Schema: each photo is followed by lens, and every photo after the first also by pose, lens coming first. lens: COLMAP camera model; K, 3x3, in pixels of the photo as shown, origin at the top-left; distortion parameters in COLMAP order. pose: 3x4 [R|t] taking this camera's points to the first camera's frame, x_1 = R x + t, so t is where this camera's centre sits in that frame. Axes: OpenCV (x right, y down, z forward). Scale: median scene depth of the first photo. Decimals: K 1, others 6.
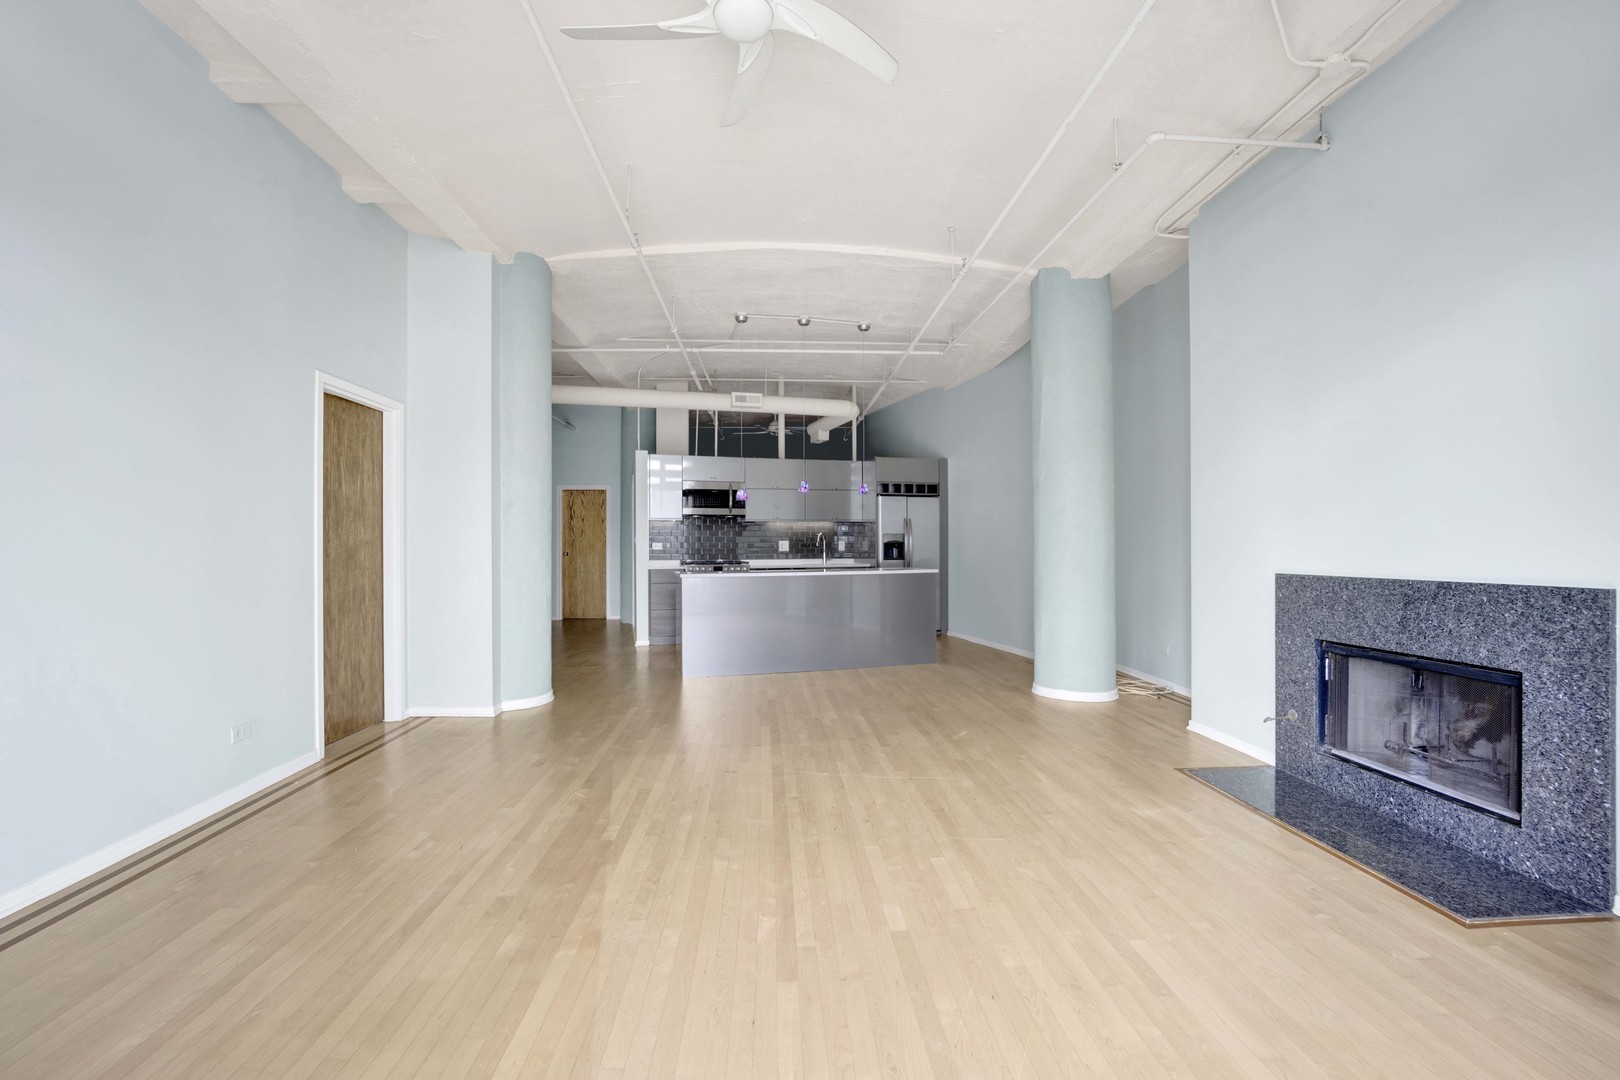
lens RADIAL K [[679.3, 0, 805.9], [0, 679.3, 539.1], [0, 0, 1]] dist [-0.019605, -0.001384]
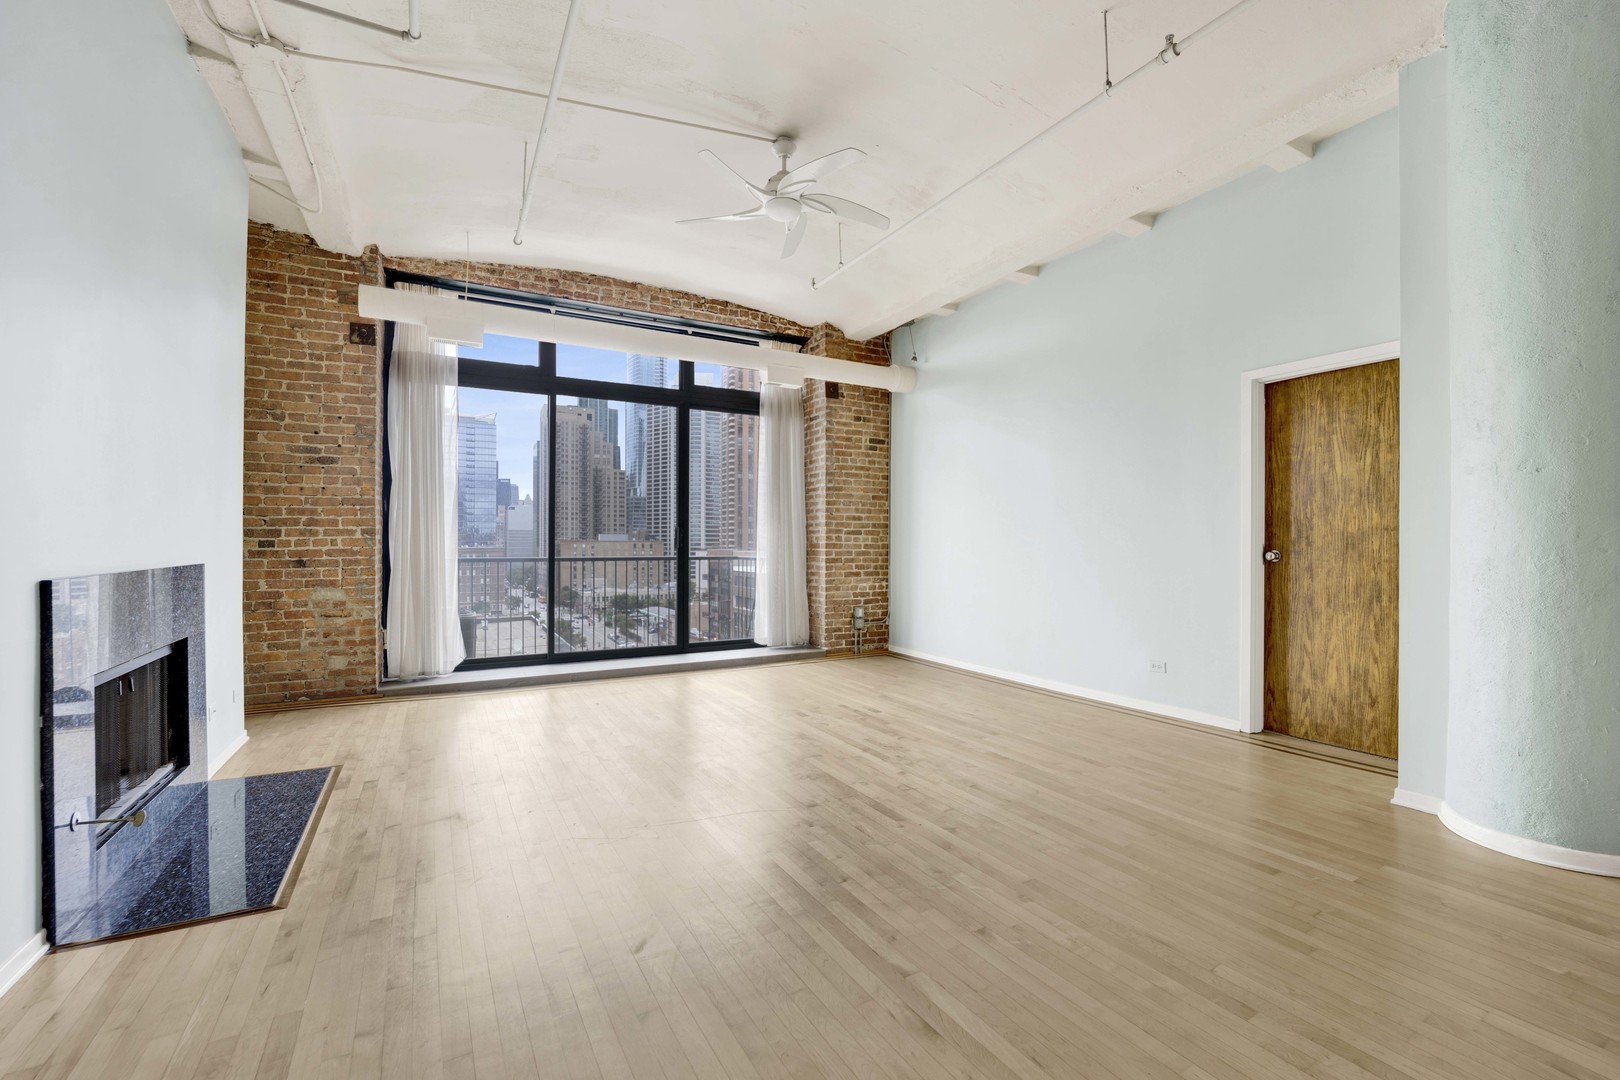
lens RADIAL K [[679.3, 0, 814.5], [0, 679.3, 542.8], [0, 0, 1]] dist [-0.019605, -0.001384]
pose [[-0.894696, 0.002361, -0.446670, 0.271264], [0.005367, 0.999971, -0.005465, 0.019201], [0.446644, -0.007286, -0.894682, 1.198153]]
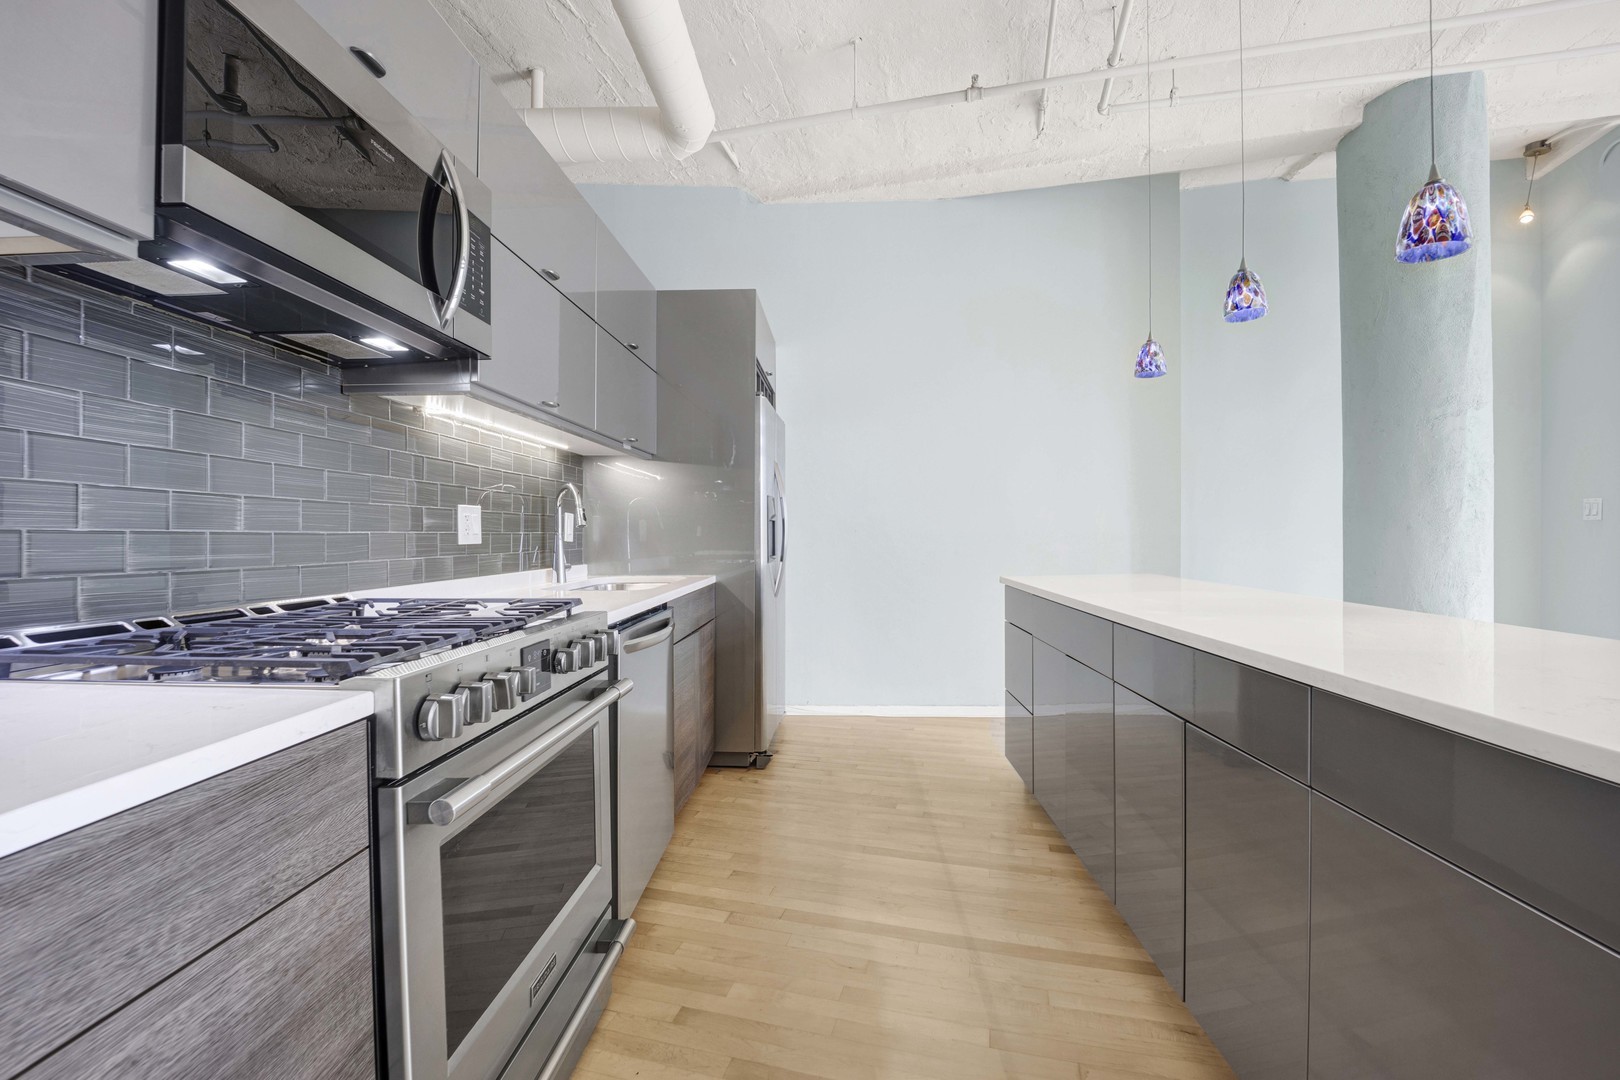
lens RADIAL K [[679.3, 0, 819.8], [0, 679.3, 539.8], [0, 0, 1]] dist [-0.019605, -0.001384]
pose [[0.308341, -0.007290, 0.951248, -0.400413], [-0.003099, 0.999958, 0.008667, 0.023306], [-0.951271, -0.005621, 0.308305, 1.401244]]
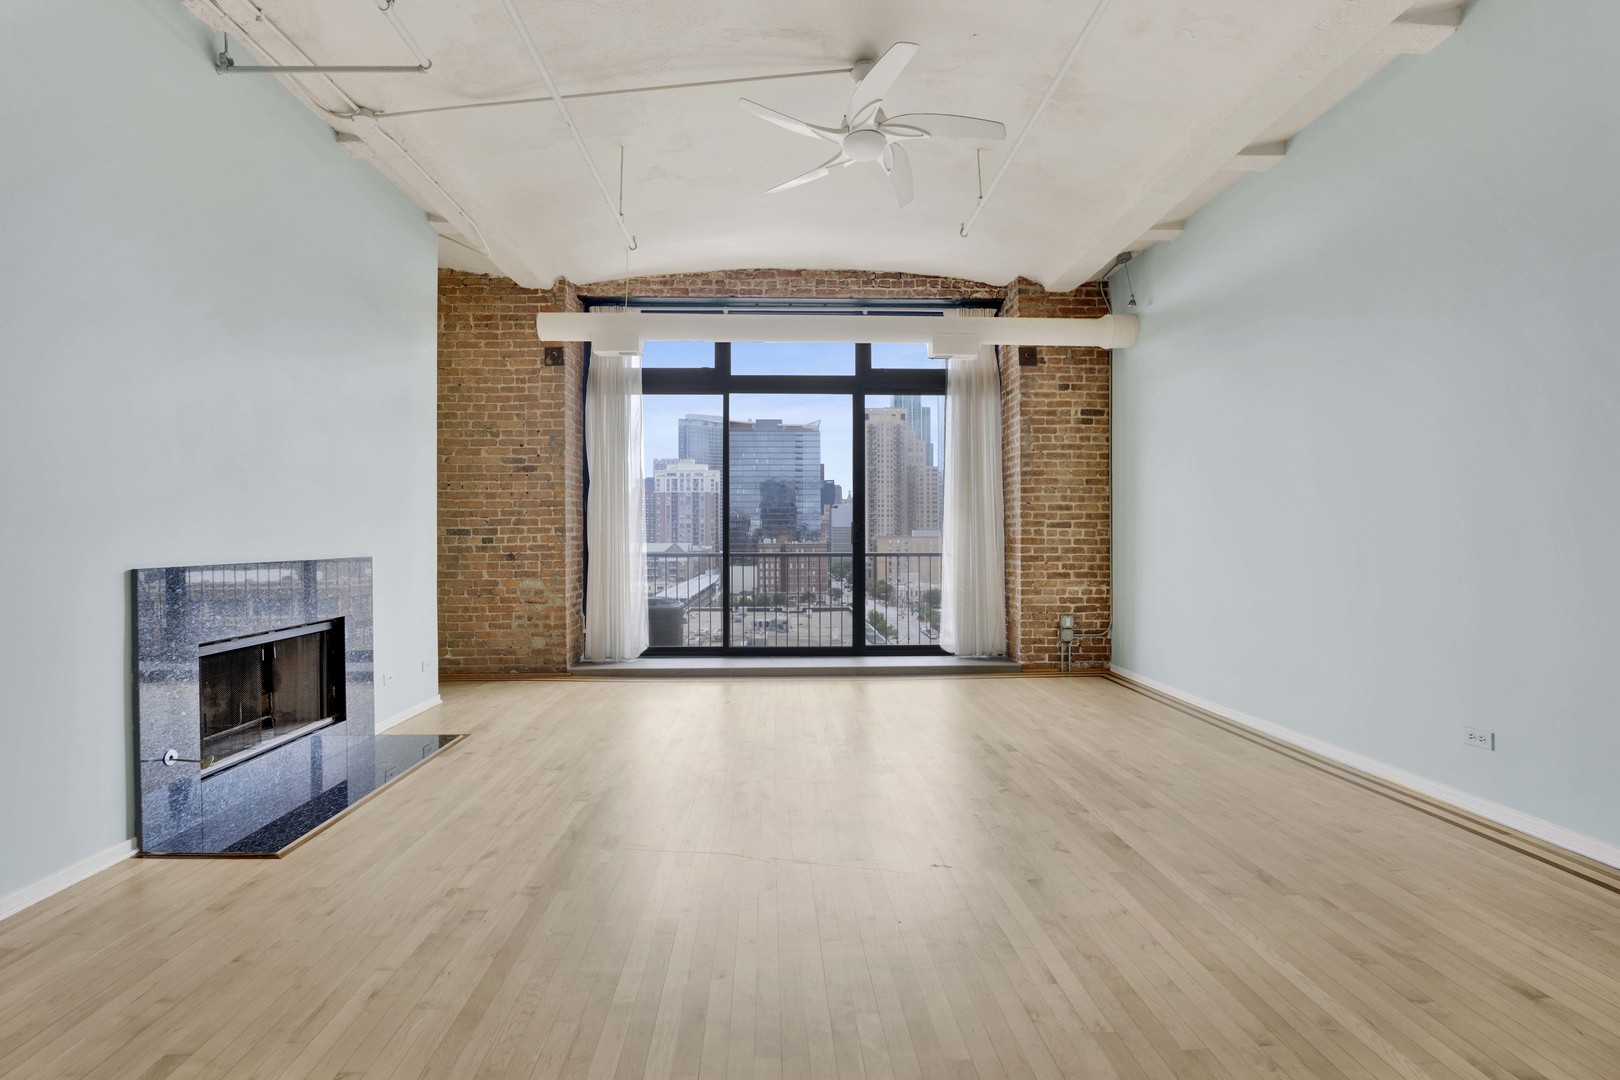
lens RADIAL K [[679.3, 0, 797.5], [0, 679.3, 539.9], [0, 0, 1]] dist [-0.019605, -0.001384]
pose [[-0.999747, 0.006036, 0.021684, 0.008738], [0.005909, 0.999965, -0.005894, 0.020402], [-0.021719, -0.005764, -0.999747, 1.148921]]
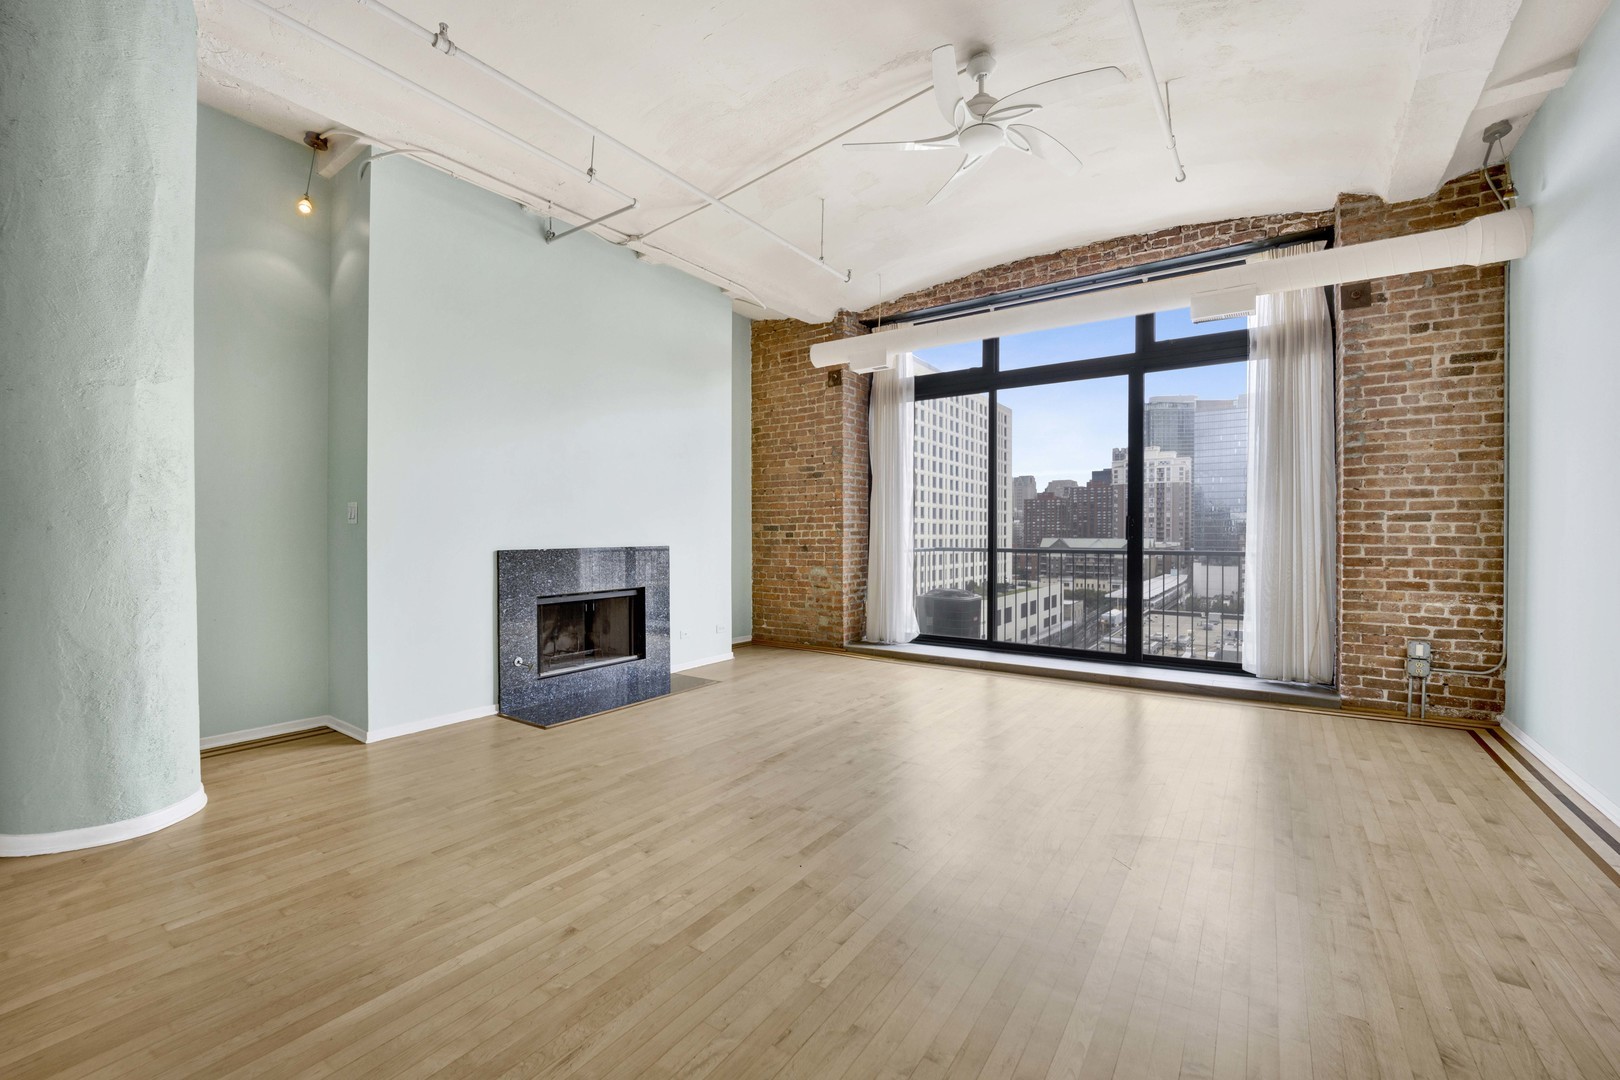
lens RADIAL K [[679.3, 0, 803.4], [0, 679.3, 543.0], [0, 0, 1]] dist [-0.019605, -0.001384]
pose [[-0.786653, -0.005699, 0.617369, -0.316300], [-0.003491, 0.999982, 0.004782, 0.021355], [-0.617385, 0.001606, -0.786660, 1.113556]]
